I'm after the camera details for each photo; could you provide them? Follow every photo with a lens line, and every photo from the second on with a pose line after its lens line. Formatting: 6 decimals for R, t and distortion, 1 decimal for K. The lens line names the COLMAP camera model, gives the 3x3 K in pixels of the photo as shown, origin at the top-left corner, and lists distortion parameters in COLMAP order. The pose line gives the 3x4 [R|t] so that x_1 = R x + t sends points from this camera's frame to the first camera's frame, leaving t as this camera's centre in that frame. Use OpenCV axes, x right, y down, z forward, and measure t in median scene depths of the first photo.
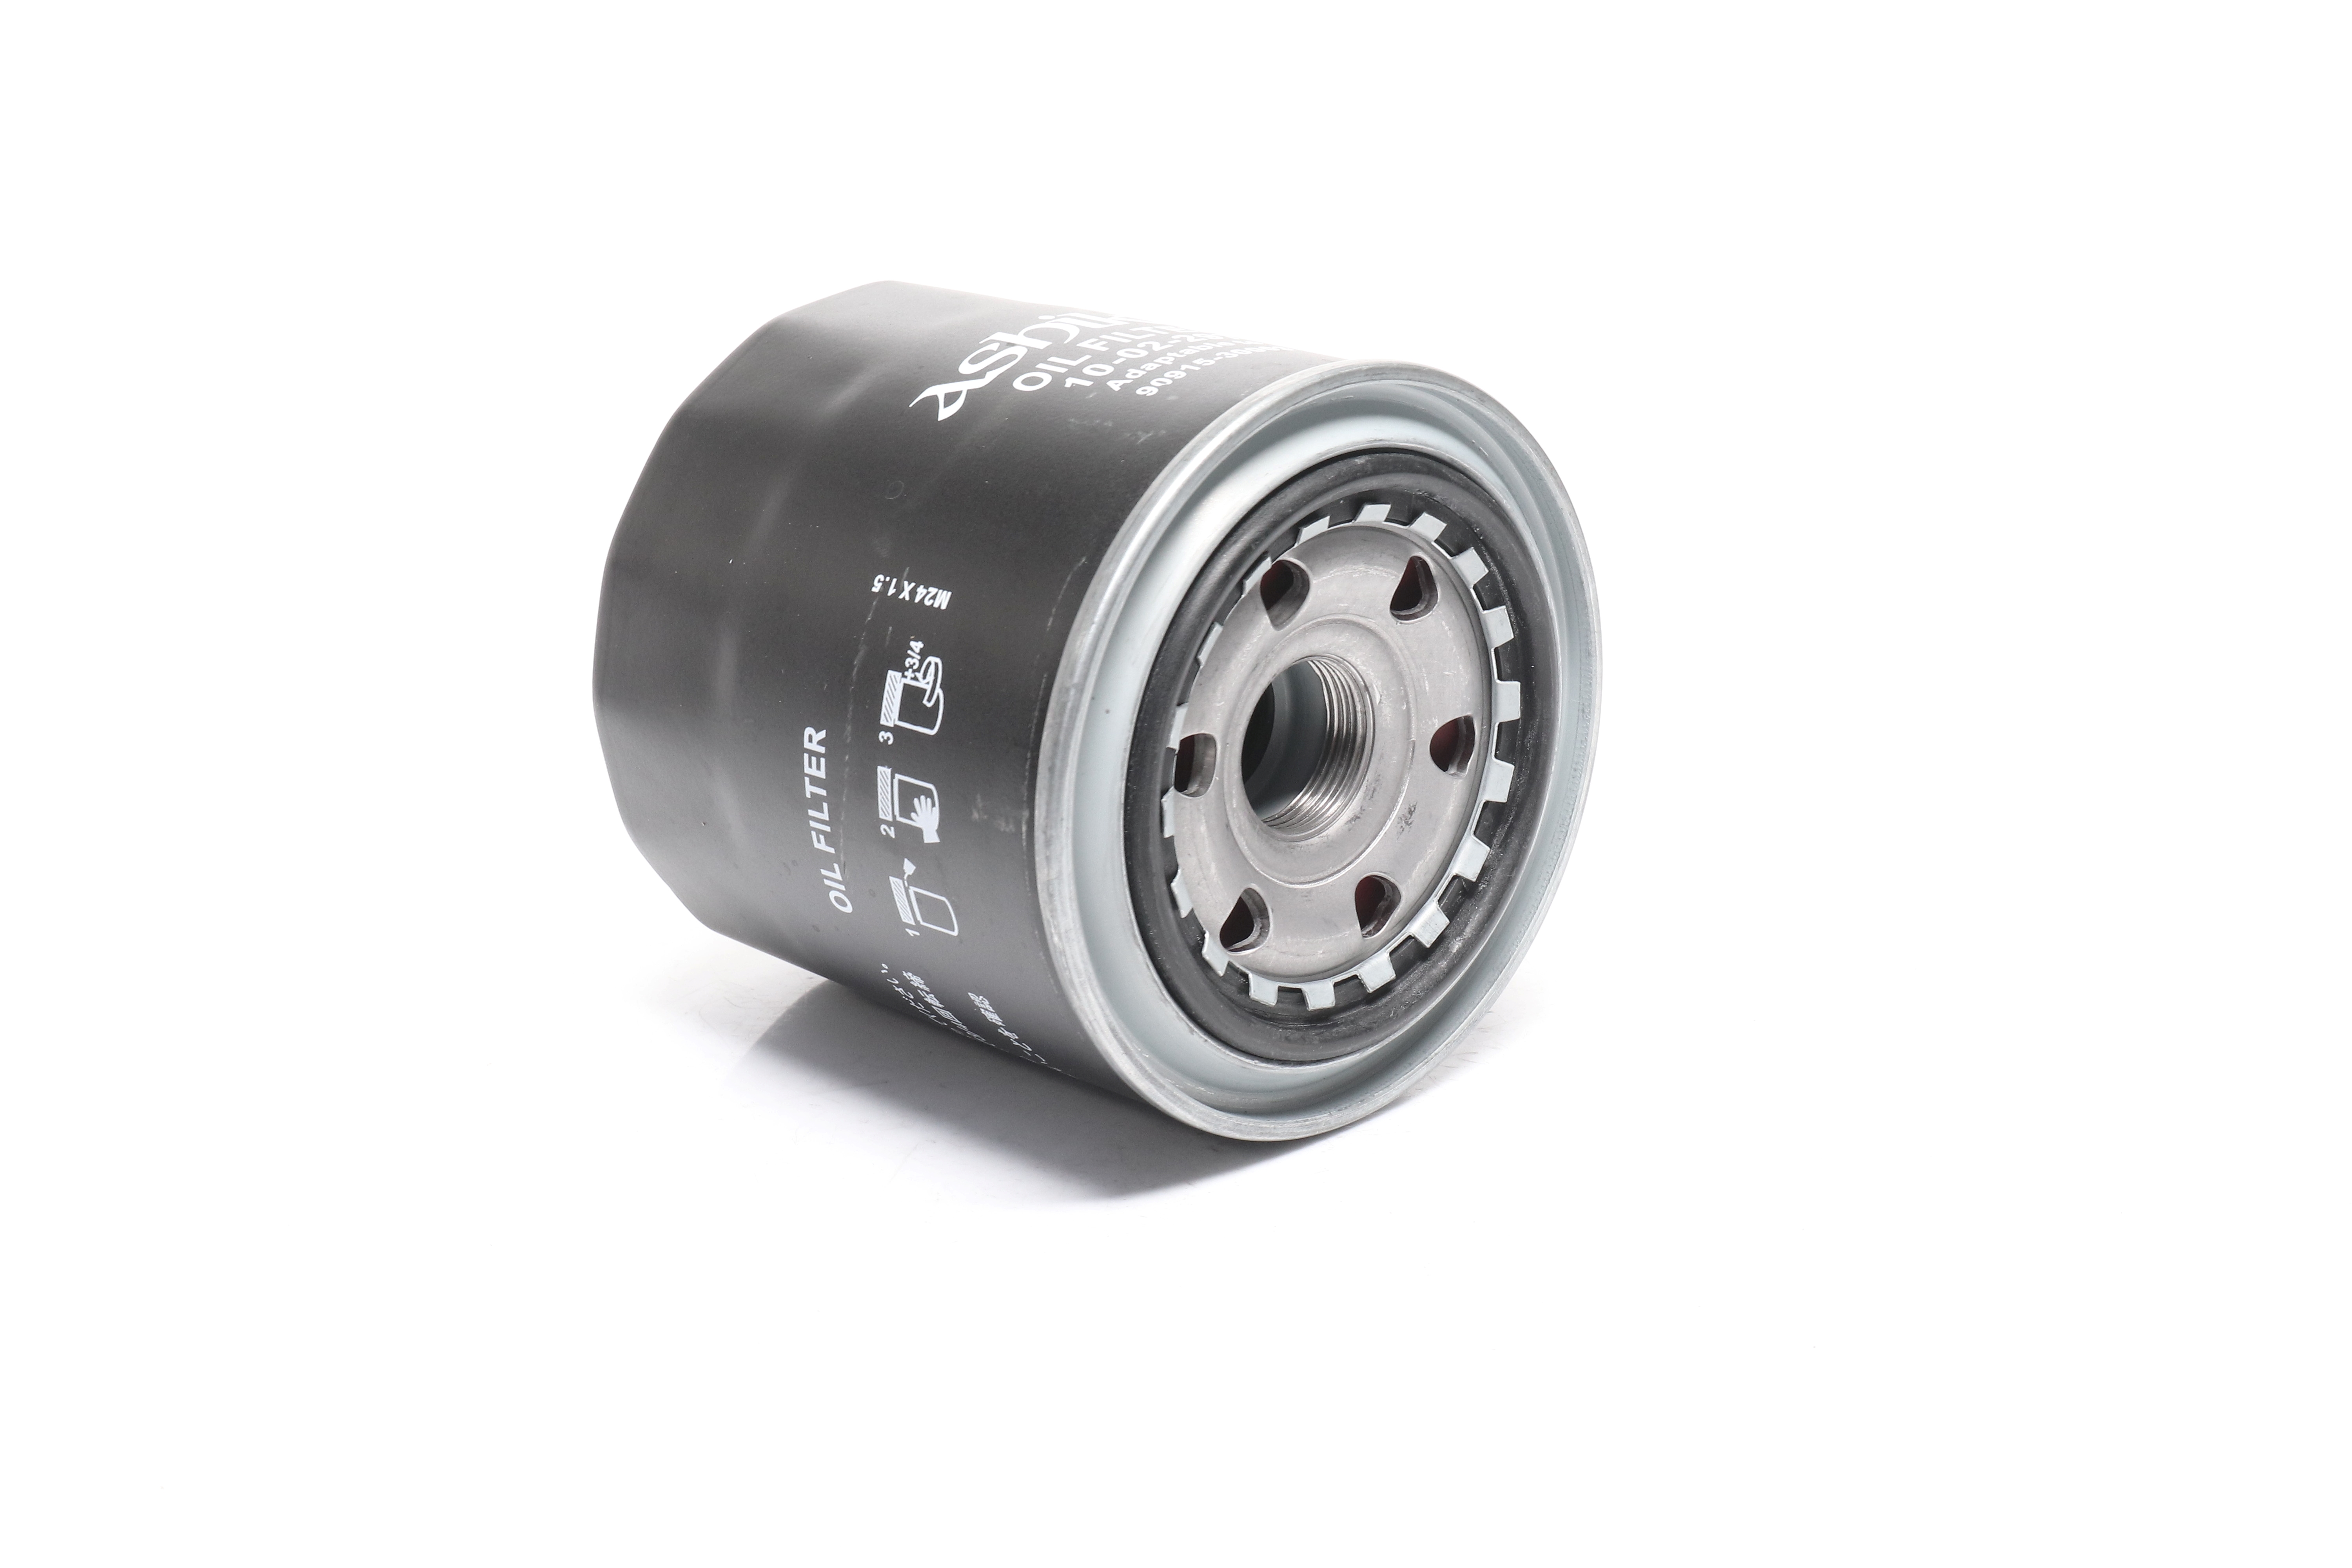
lens RADIAL K [[4835.6, 0, 1176.0], [0, 4835.6, 784.0], [0, 0, 1]] dist [-0.002241, 0.002607]
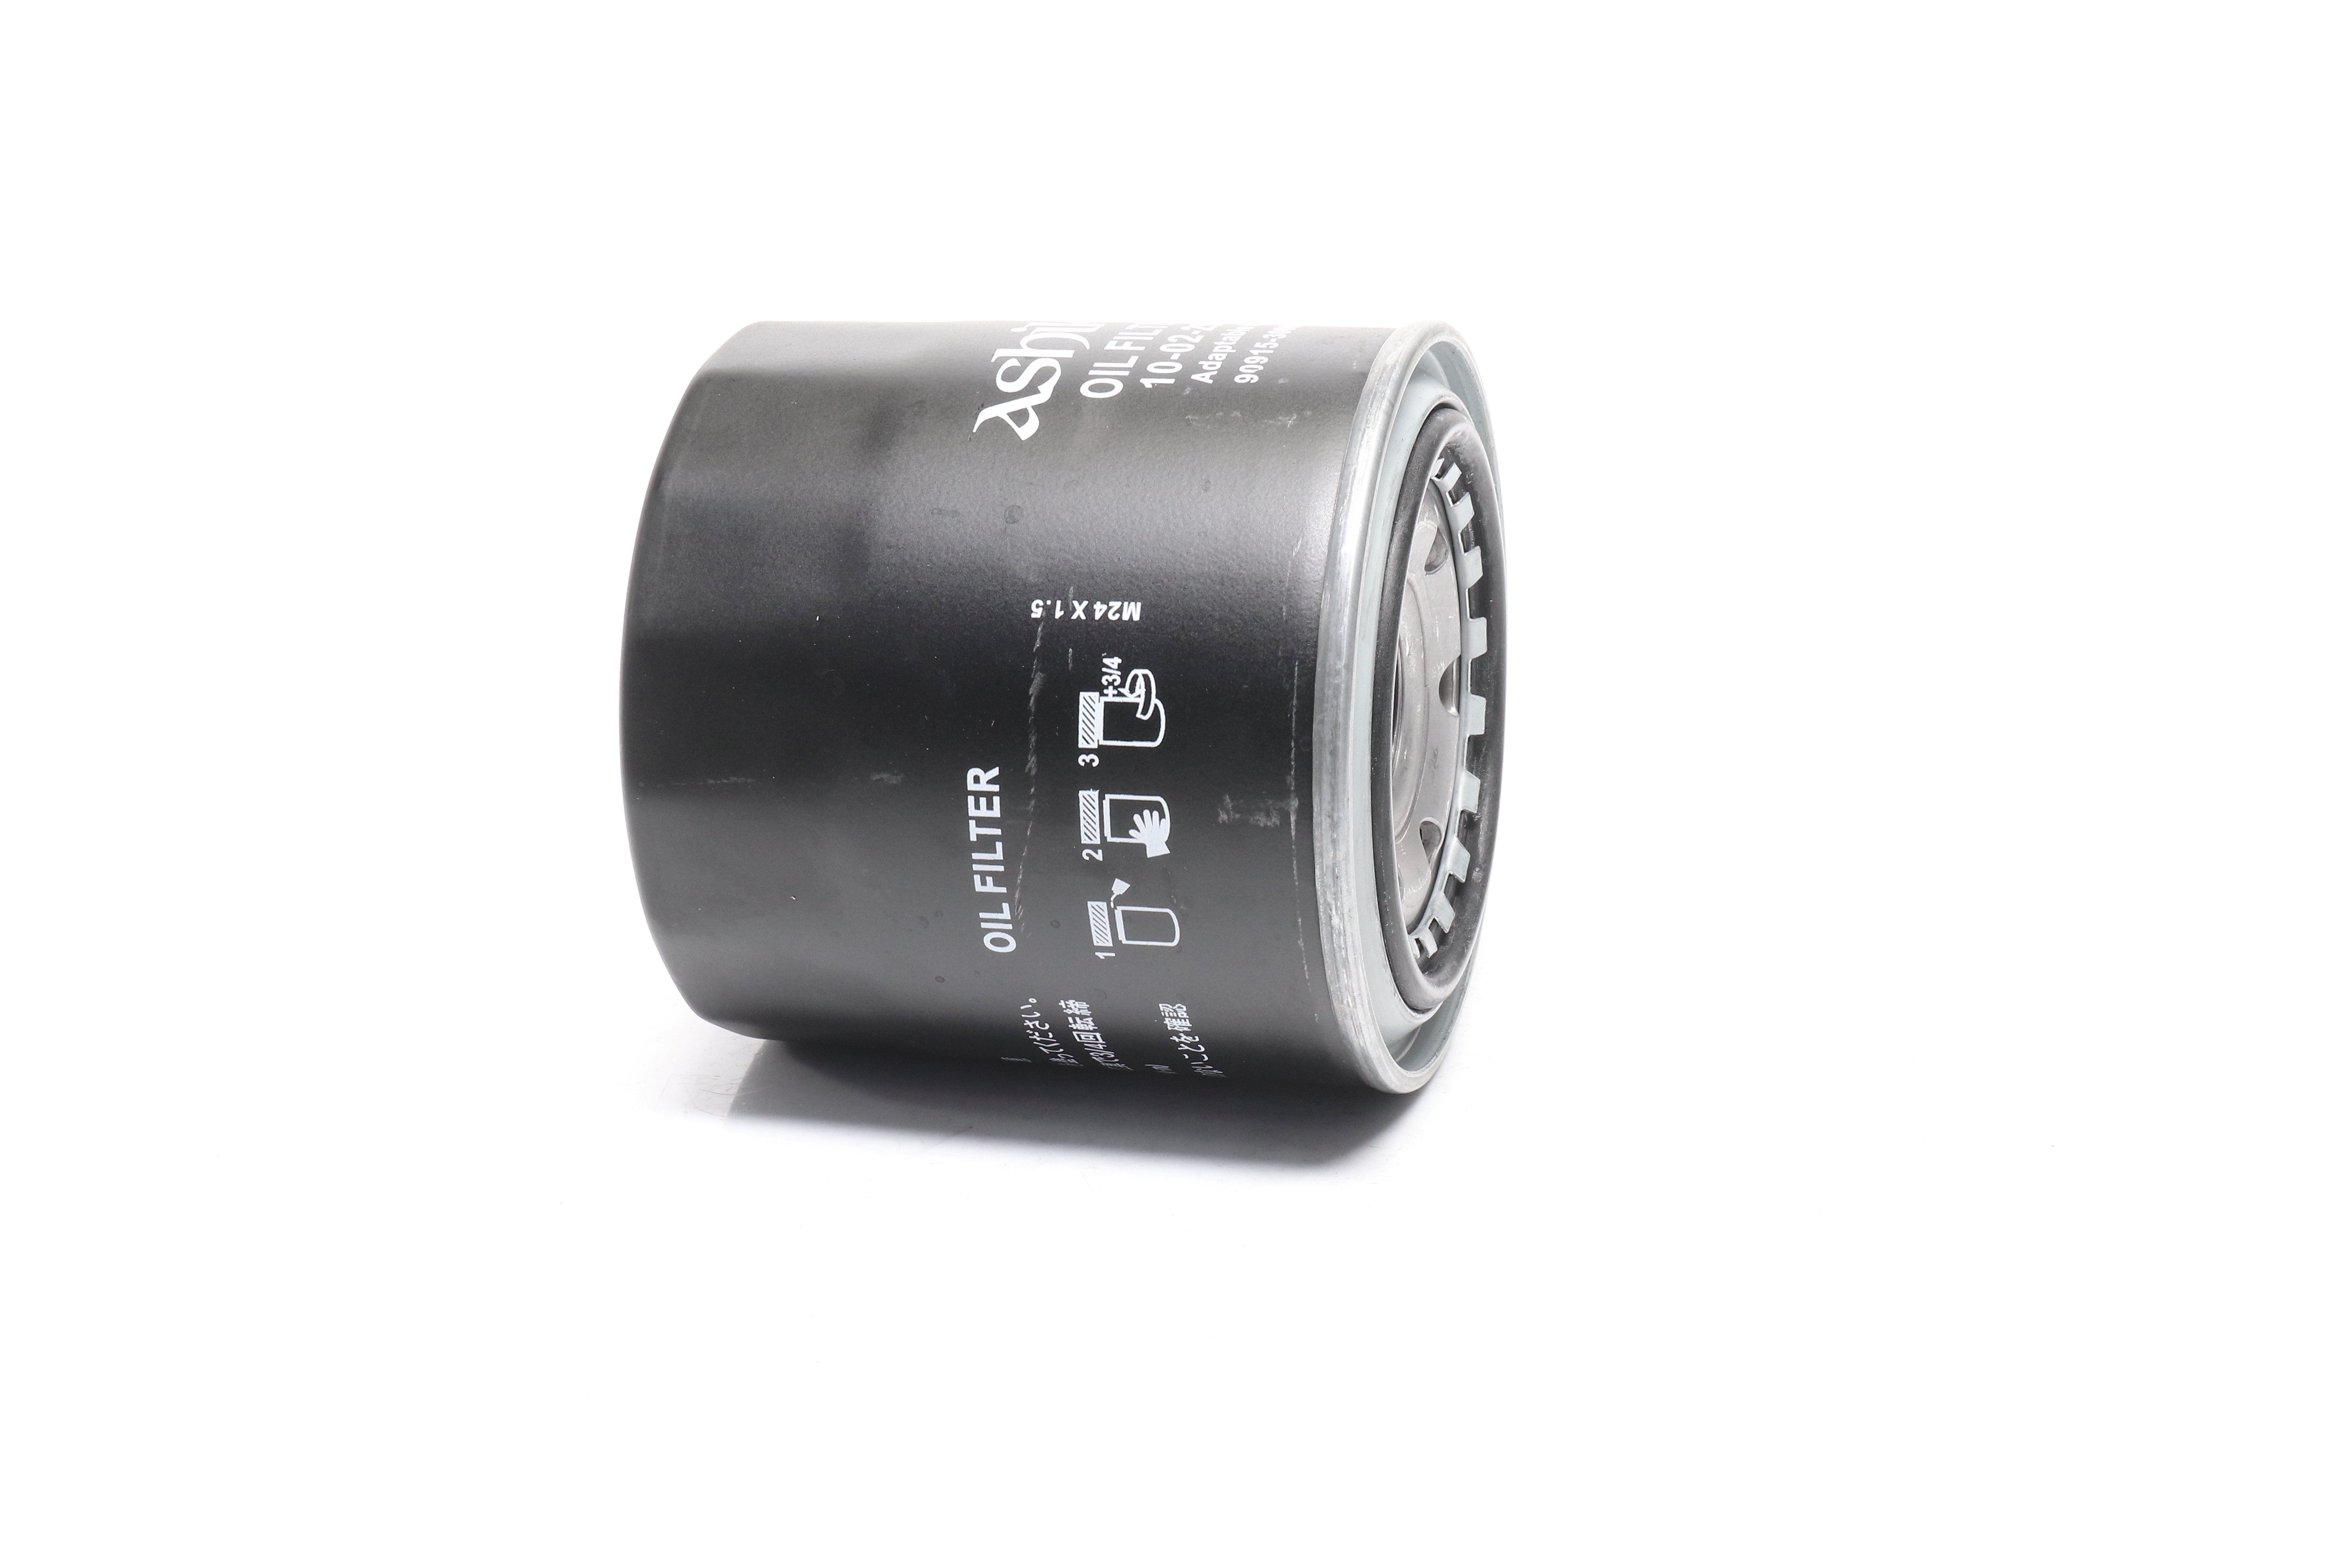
lens RADIAL K [[4835.6, 0, 1176.0], [0, 4835.6, 784.0], [0, 0, 1]] dist [-0.002241, 0.002607]
pose [[0.832524, -0.170619, 0.527061, -0.561894], [0.175126, 0.983658, 0.041806, -0.042665], [-0.525581, 0.057498, 0.848799, 0.155550]]
